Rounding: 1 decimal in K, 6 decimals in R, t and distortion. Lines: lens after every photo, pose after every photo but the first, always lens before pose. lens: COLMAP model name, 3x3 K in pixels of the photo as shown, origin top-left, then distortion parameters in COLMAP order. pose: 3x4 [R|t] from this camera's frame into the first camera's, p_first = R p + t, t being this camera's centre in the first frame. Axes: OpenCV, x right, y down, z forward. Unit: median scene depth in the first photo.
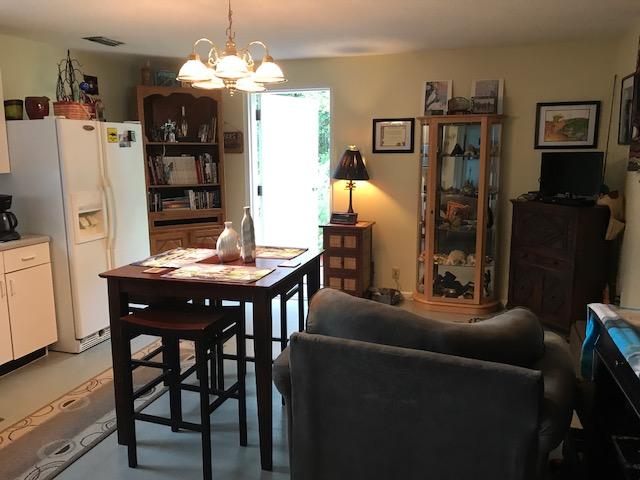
lens RADIAL K [[527.7, 0, 320.1], [0, 527.7, 240.9], [0, 0, 1]] dist [-0.007438, 0.008074]
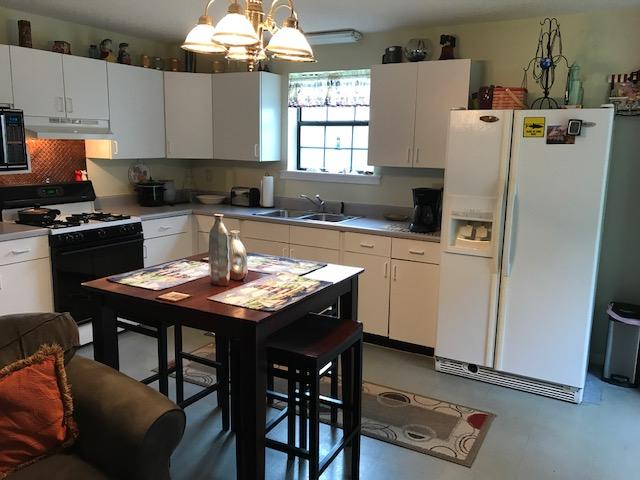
lens RADIAL K [[527.7, 0, 322.5], [0, 527.7, 240.3], [0, 0, 1]] dist [-0.007438, 0.008074]
pose [[-0.220663, 0.178472, -0.958882, 0.404261], [-0.178565, 0.959108, 0.219606, -0.161153], [0.958865, 0.219682, -0.179771, 0.901409]]
